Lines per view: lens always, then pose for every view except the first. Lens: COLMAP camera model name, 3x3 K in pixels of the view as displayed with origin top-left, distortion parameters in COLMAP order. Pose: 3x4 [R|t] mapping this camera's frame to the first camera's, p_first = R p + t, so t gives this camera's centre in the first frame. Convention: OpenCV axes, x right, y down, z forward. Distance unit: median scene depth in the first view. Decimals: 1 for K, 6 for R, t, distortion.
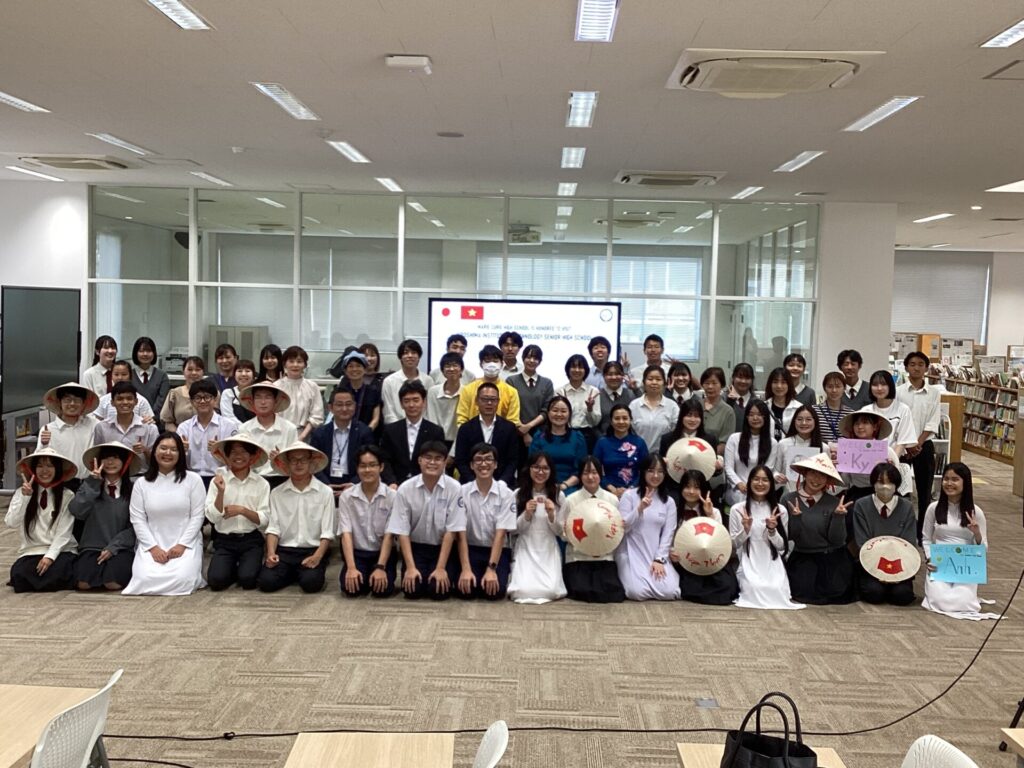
lens RADIAL K [[1171.0, 0, 512.0], [0, 1171.0, 384.0], [0, 0, 1]] dist [0.138664, -0.367163]
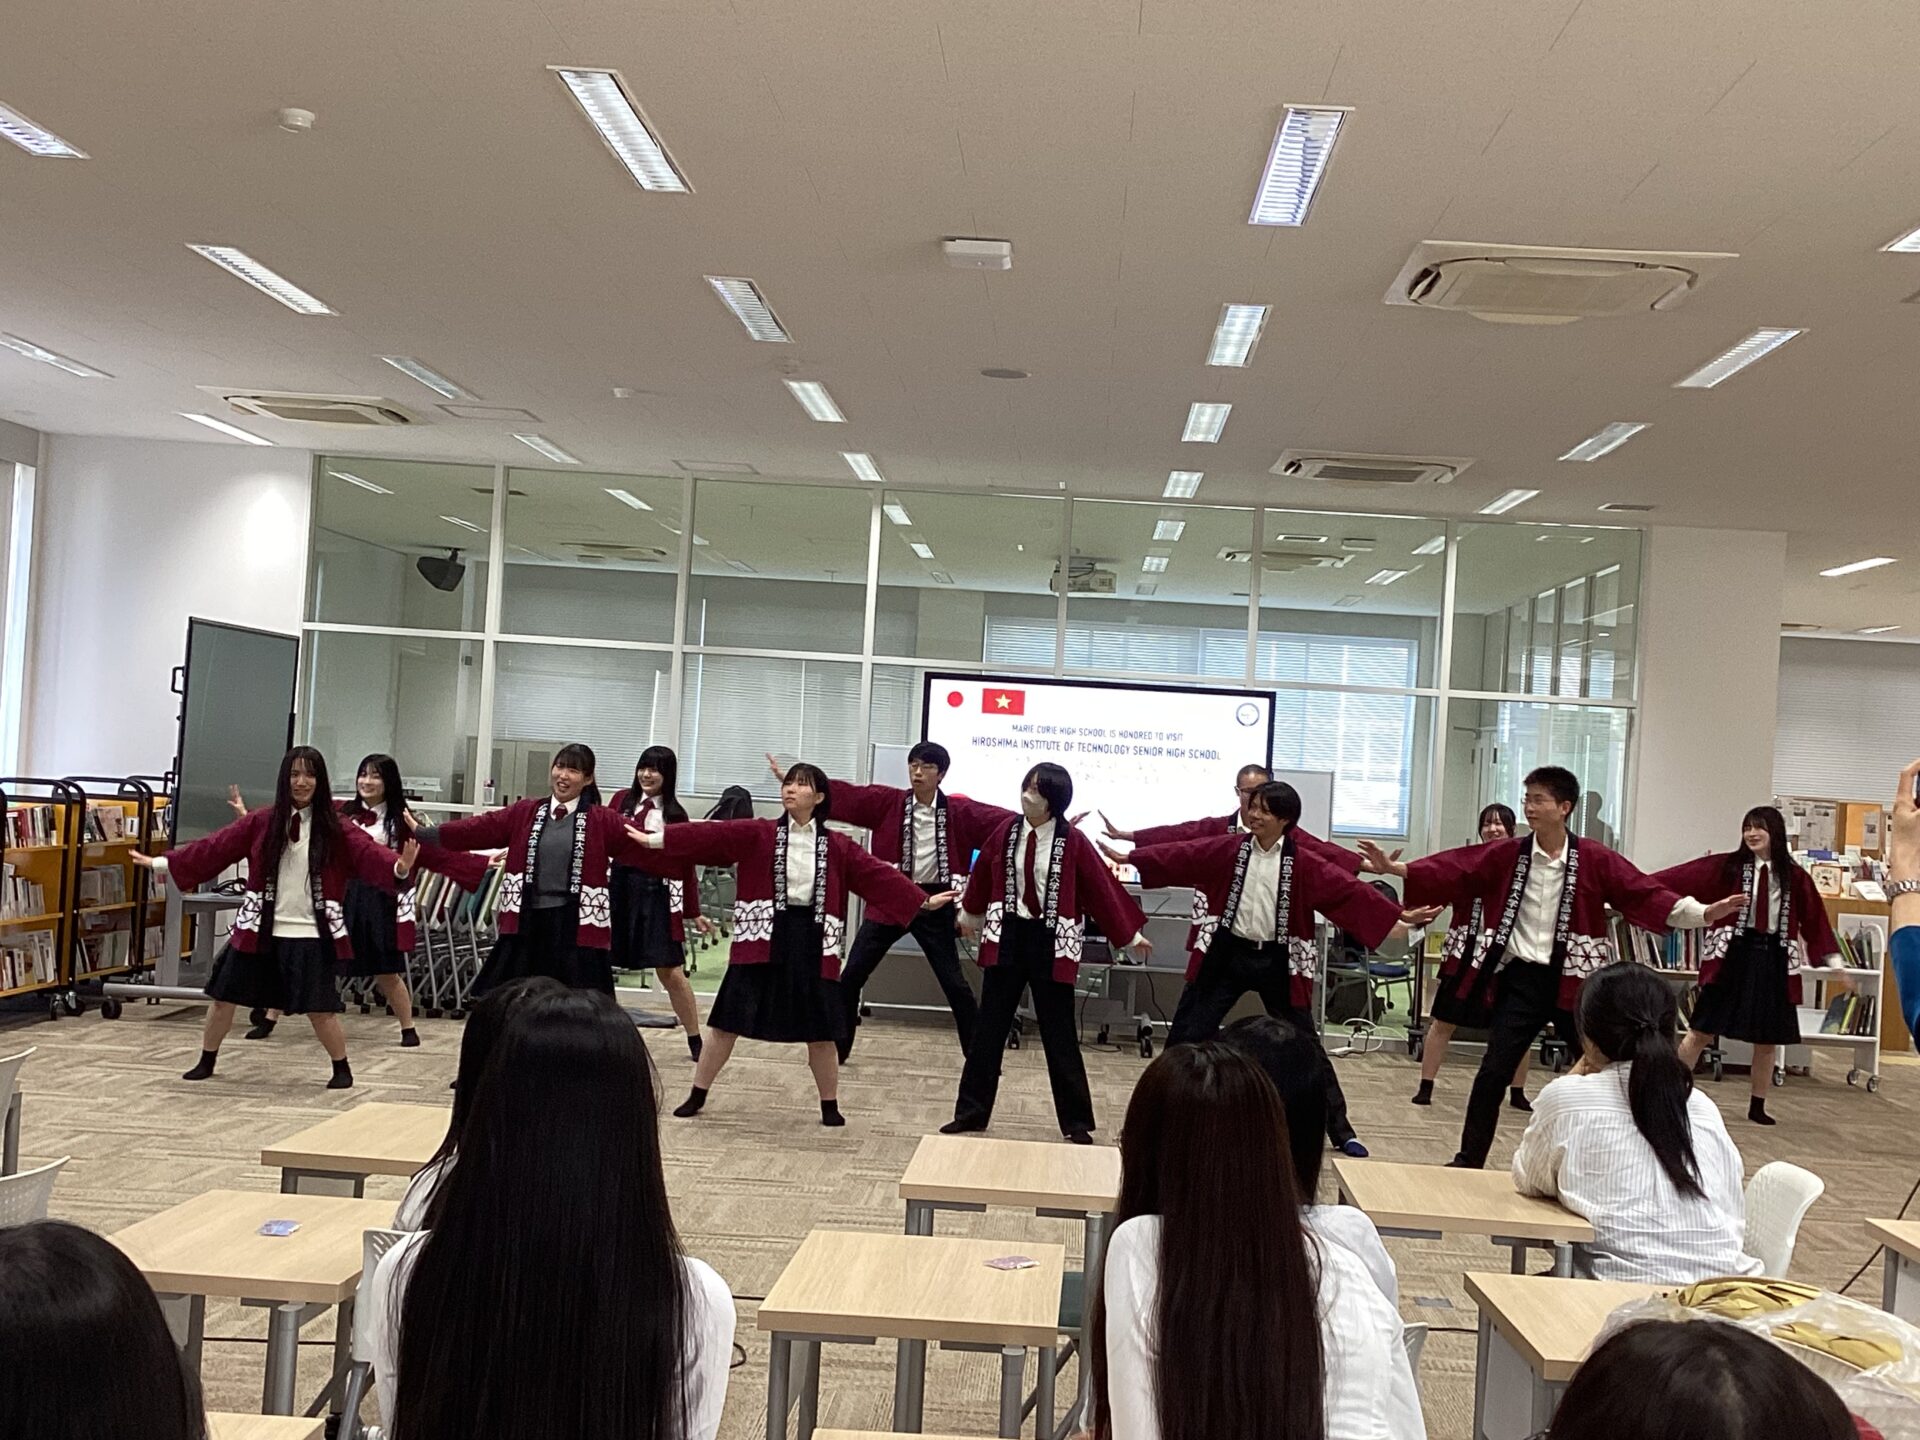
lens RADIAL K [[2451.8, 0, 960.0], [0, 2451.8, 720.0], [0, 0, 1]] dist [0.069543, 0.043432]
pose [[0.999236, 0.033508, -0.020116, -0.039621], [-0.035049, 0.996027, -0.081865, 0.054549], [0.017293, 0.082507, 0.996440, -0.183259]]
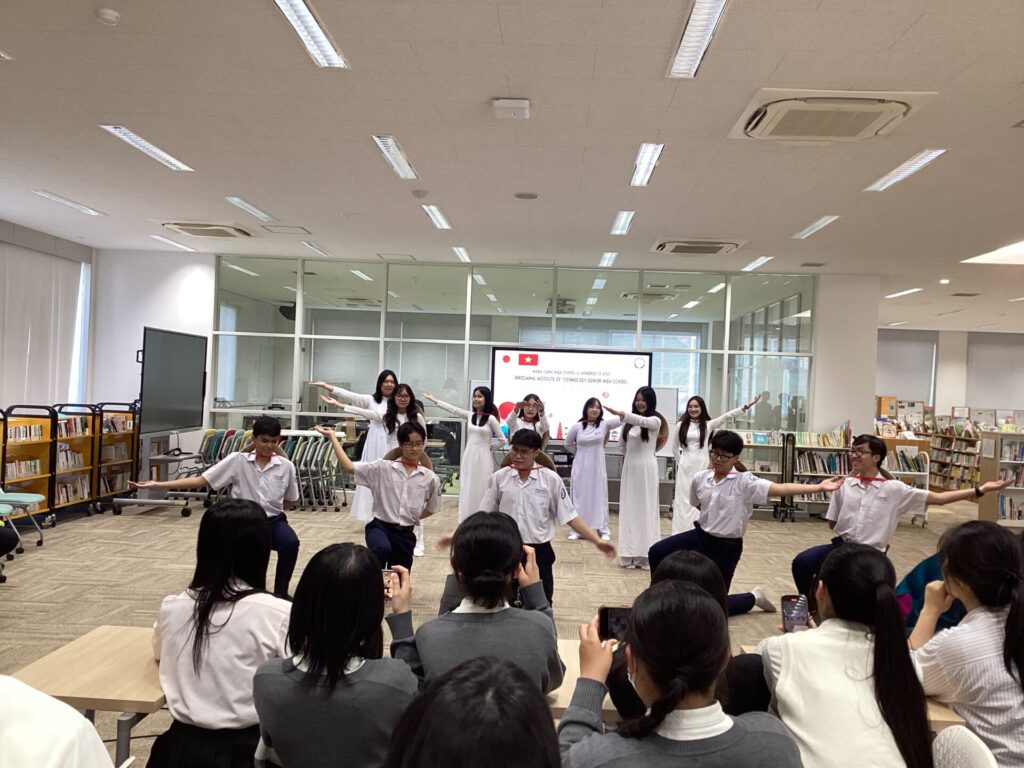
lens RADIAL K [[916.9, 0, 512.0], [0, 916.9, 384.0], [0, 0, 1]] dist [0.106206, -0.207884]
pose [[0.999751, 0.012807, -0.018295, -0.042697], [-0.014053, 0.997470, -0.069687, 0.038902], [0.017356, 0.069927, 0.997401, 0.076850]]
